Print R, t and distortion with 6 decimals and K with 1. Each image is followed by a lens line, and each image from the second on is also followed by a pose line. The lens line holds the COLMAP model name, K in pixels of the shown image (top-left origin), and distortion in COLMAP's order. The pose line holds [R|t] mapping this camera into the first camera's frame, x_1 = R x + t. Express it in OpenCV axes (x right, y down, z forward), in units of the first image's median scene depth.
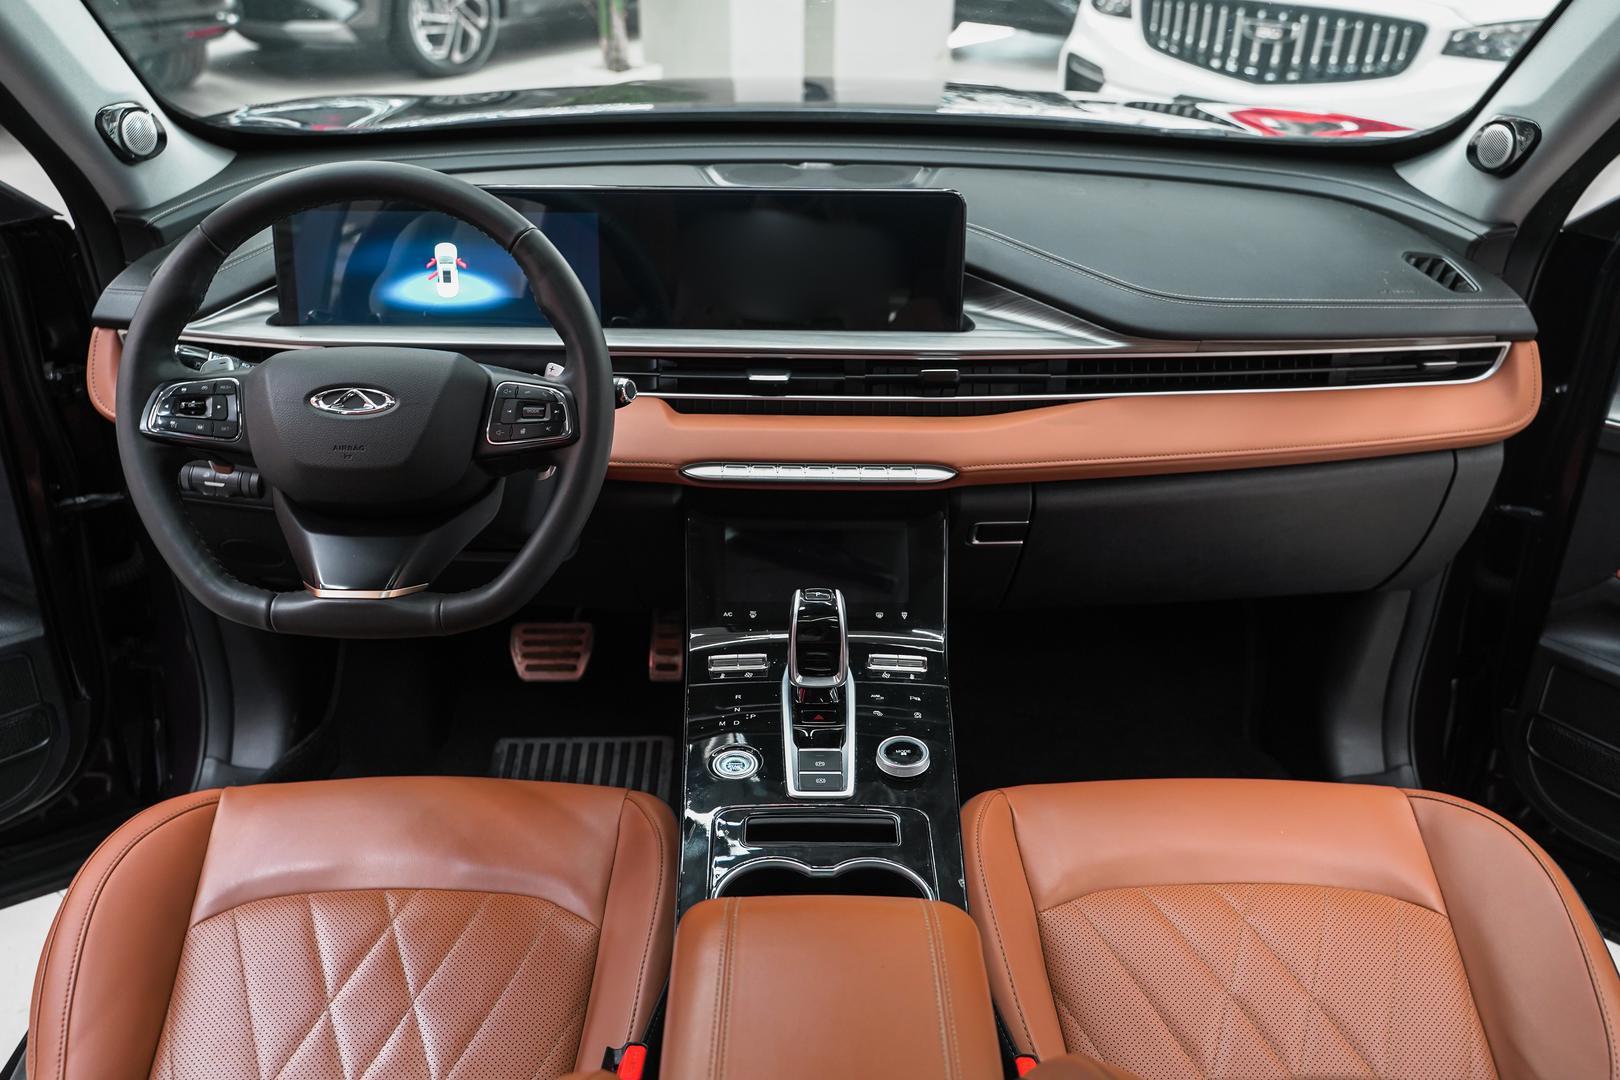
lens RADIAL K [[1299.6, 0, 811.1], [0, 1299.6, 526.5], [0, 0, 1]] dist [-0.030316, 0.003921]
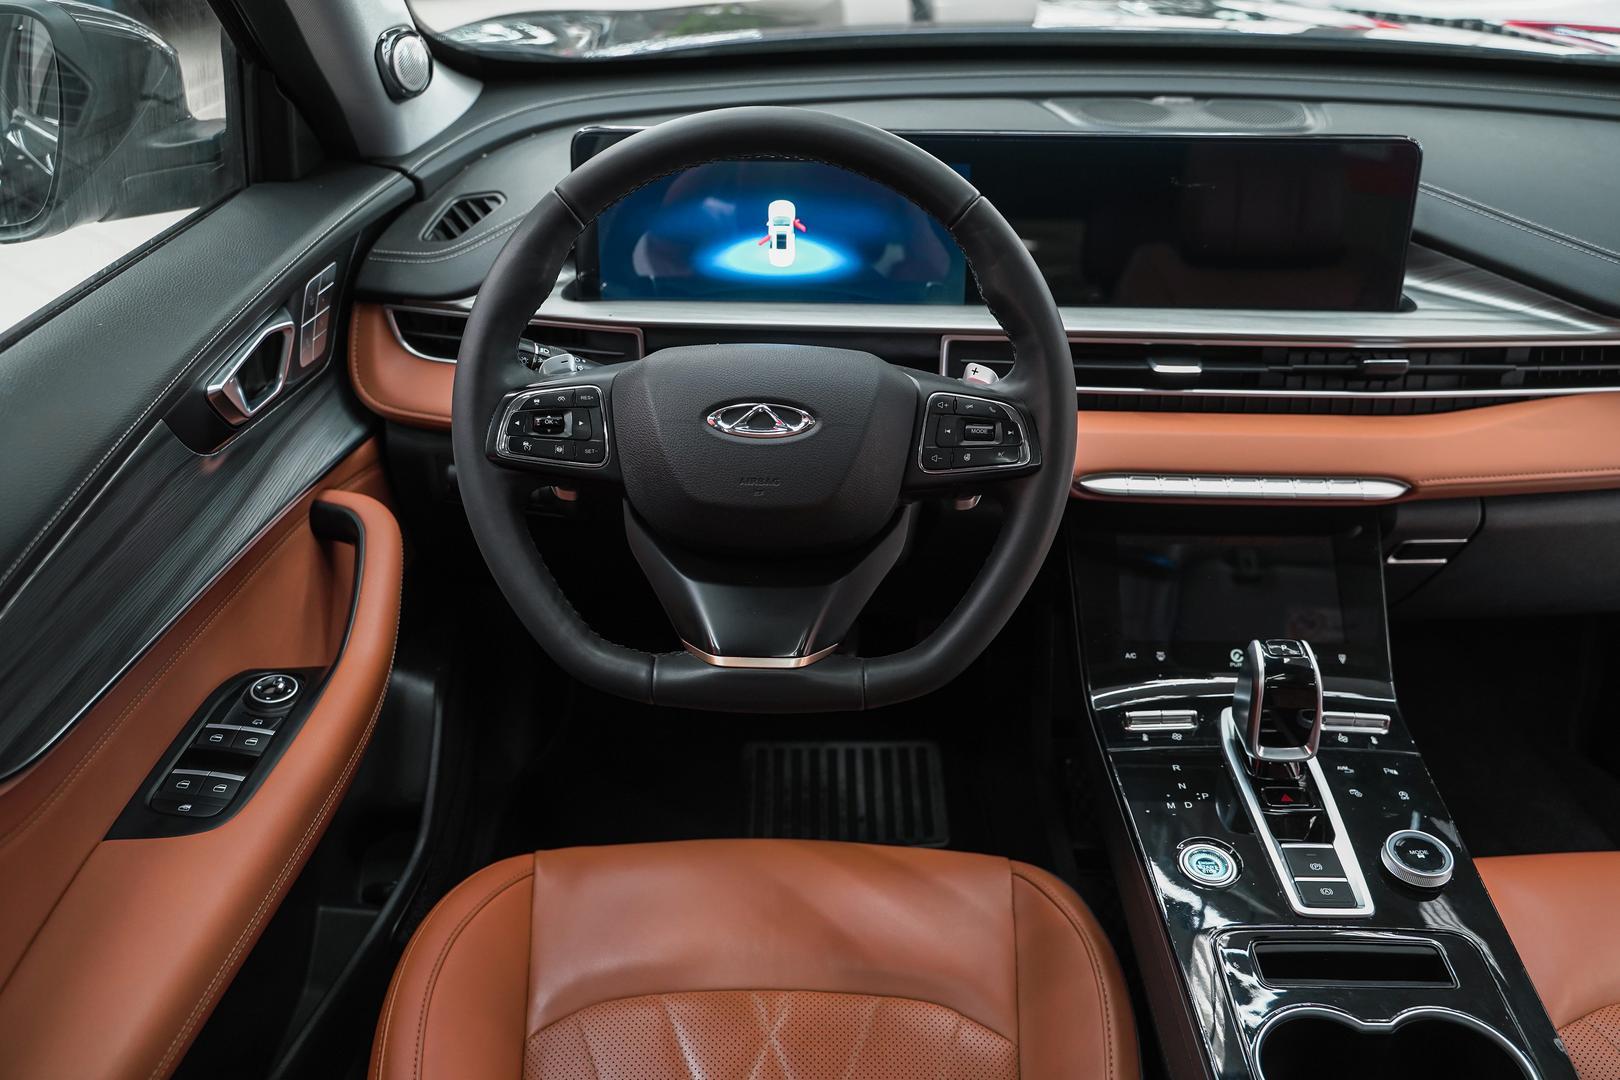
lens RADIAL K [[1273.0, 0, 810.0], [0, 1273.0, 540.0], [0, 0, 1]] dist [-0.020610, 0.004563]
pose [[0.999515, 0.008211, -0.030045, -0.258358], [-0.005800, 0.996820, 0.079478, -0.073895], [0.030602, -0.079265, 0.996384, 0.193029]]
